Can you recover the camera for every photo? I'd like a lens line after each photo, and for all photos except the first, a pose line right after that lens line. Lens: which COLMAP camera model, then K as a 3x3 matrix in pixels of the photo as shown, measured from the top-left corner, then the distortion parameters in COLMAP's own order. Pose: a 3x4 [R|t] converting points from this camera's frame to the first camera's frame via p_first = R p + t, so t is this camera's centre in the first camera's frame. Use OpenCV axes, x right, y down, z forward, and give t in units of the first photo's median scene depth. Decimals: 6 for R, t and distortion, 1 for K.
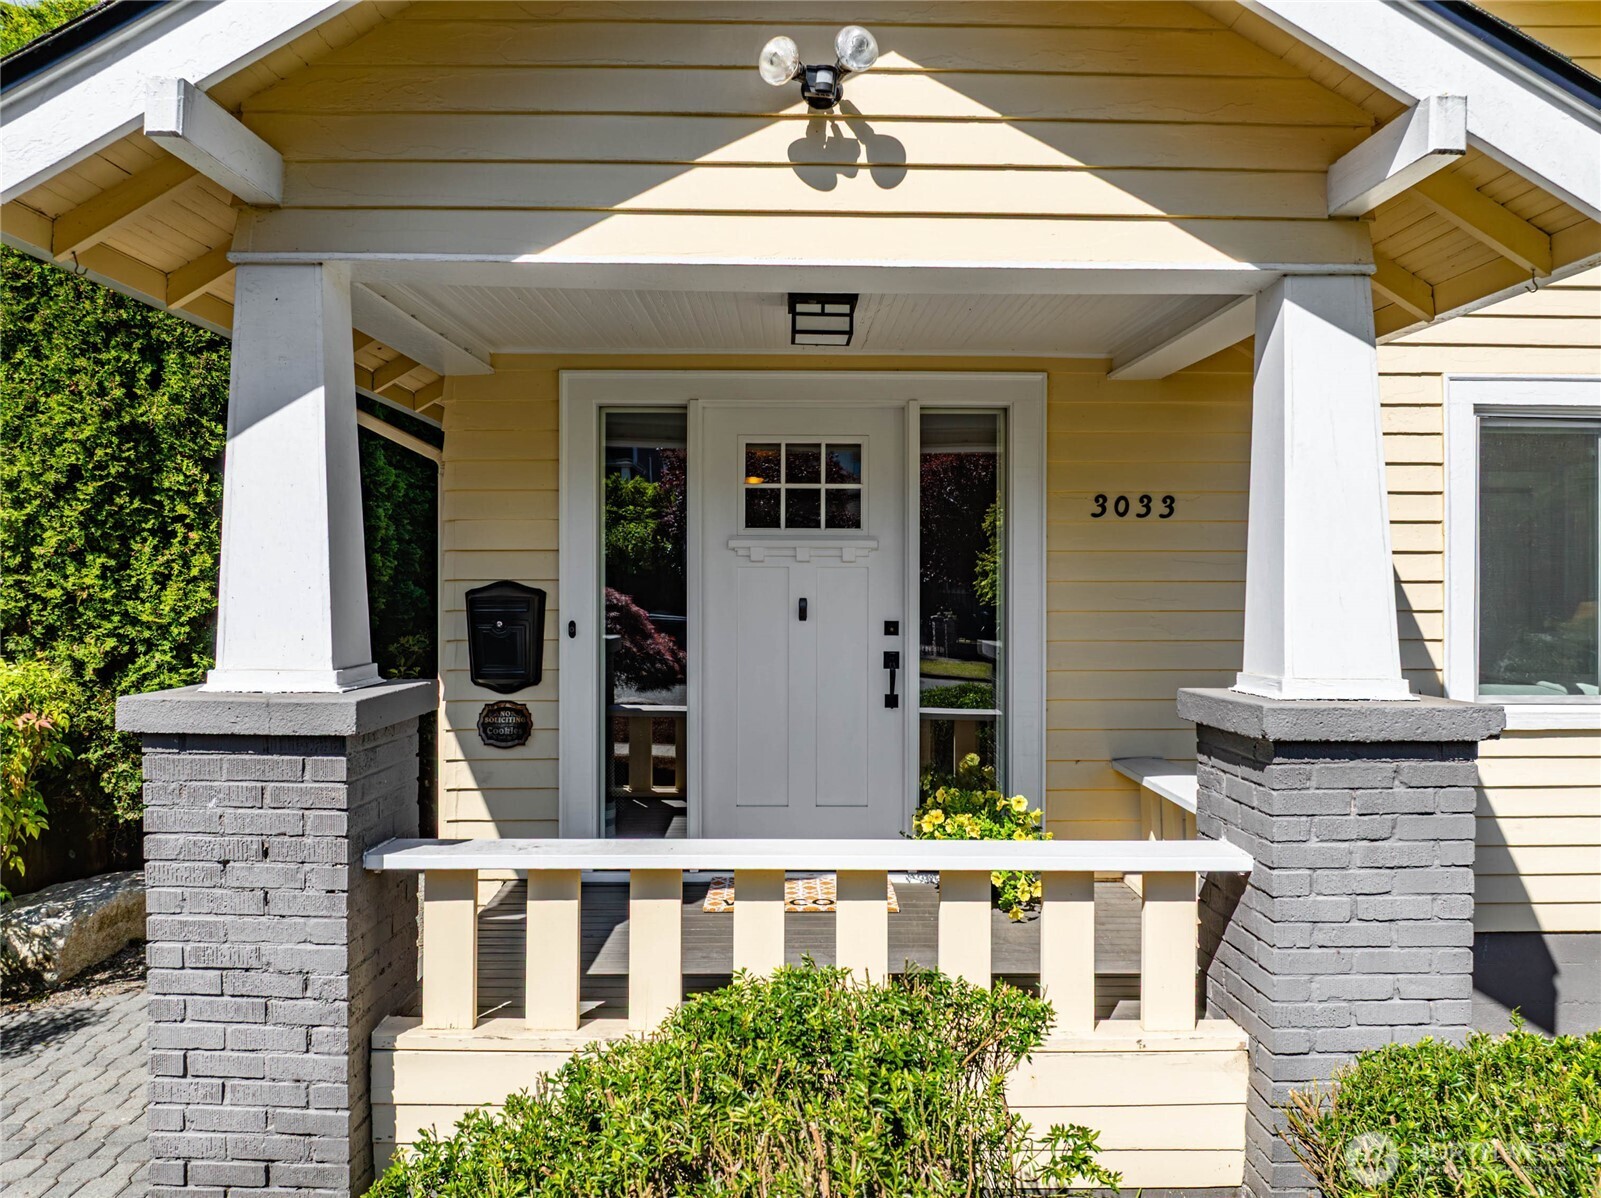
lens RADIAL K [[1127.4, 0, 800.5], [0, 1127.4, 599.0], [0, 0, 1]] dist [-0.037346, -0.001524]
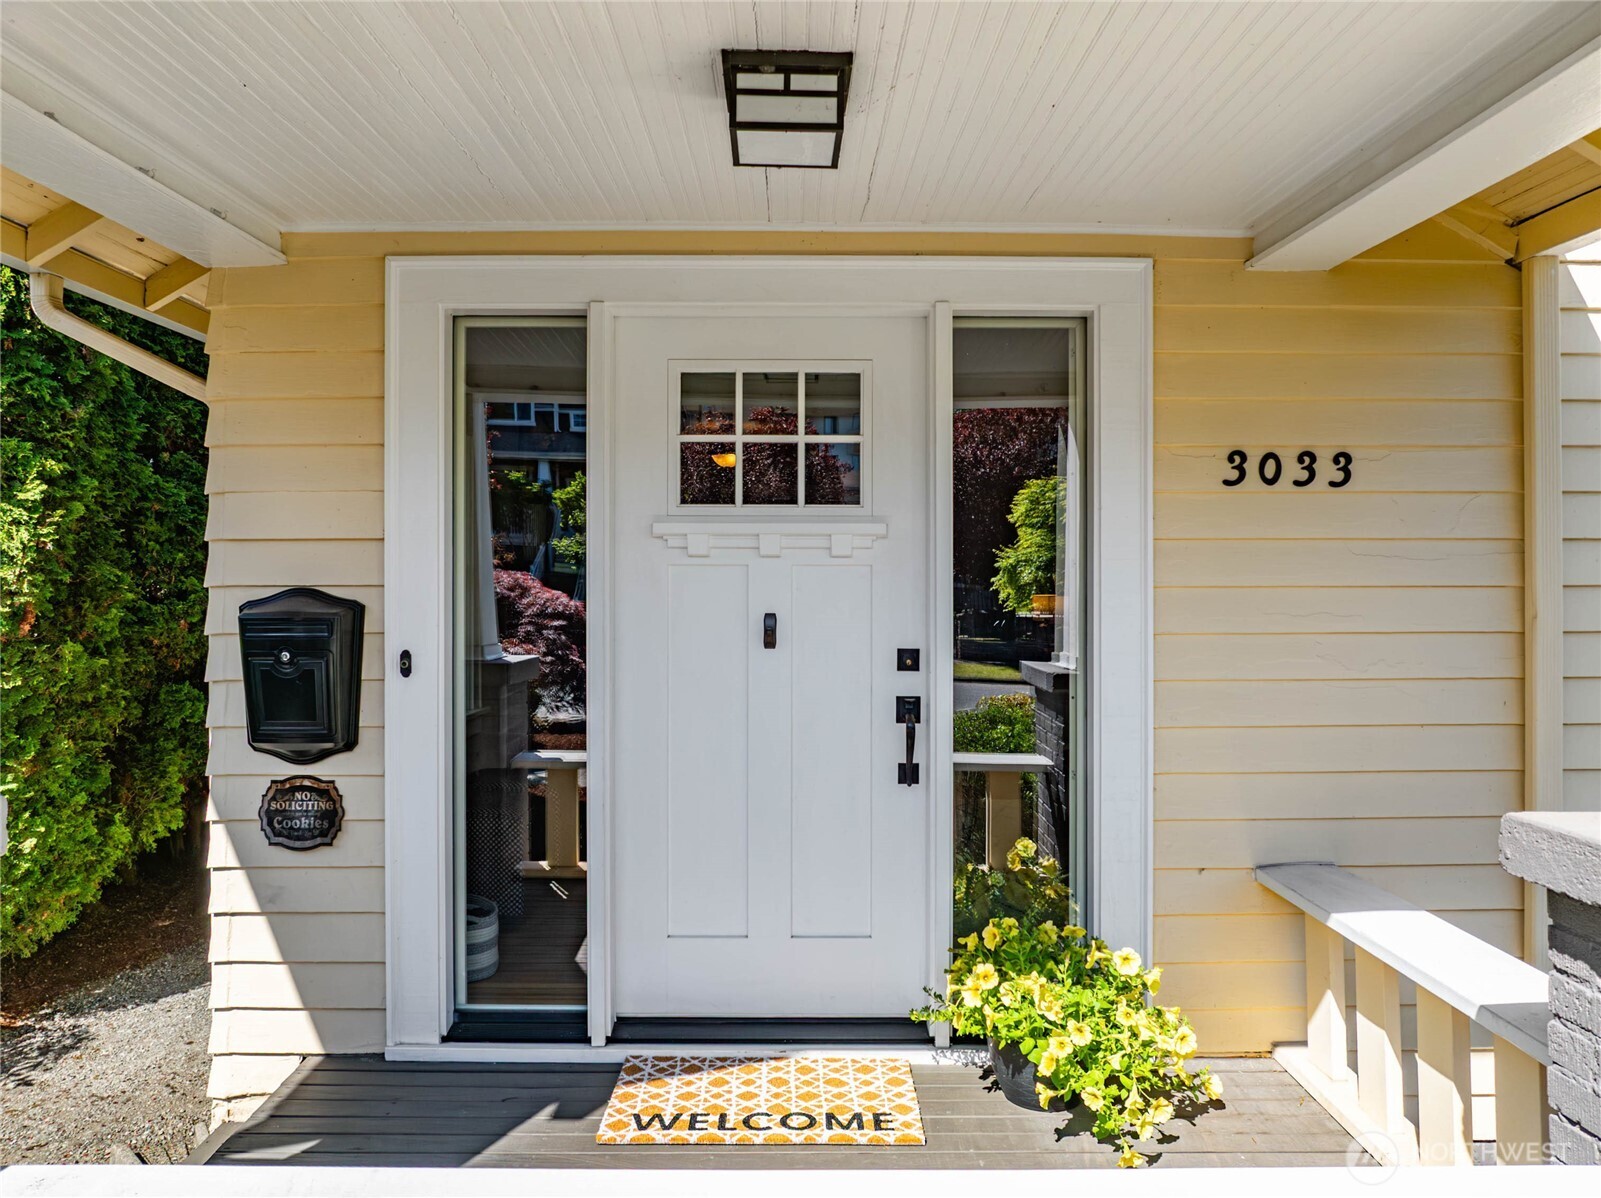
lens RADIAL K [[1117.5, 0, 796.6], [0, 1117.5, 579.4], [0, 0, 1]] dist [-0.044181, -0.000788]
pose [[0.999987, -0.001419, -0.004827, 0.020835], [0.001351, 0.999899, -0.014168, -0.011390], [0.004847, 0.014162, 0.999888, 0.372534]]
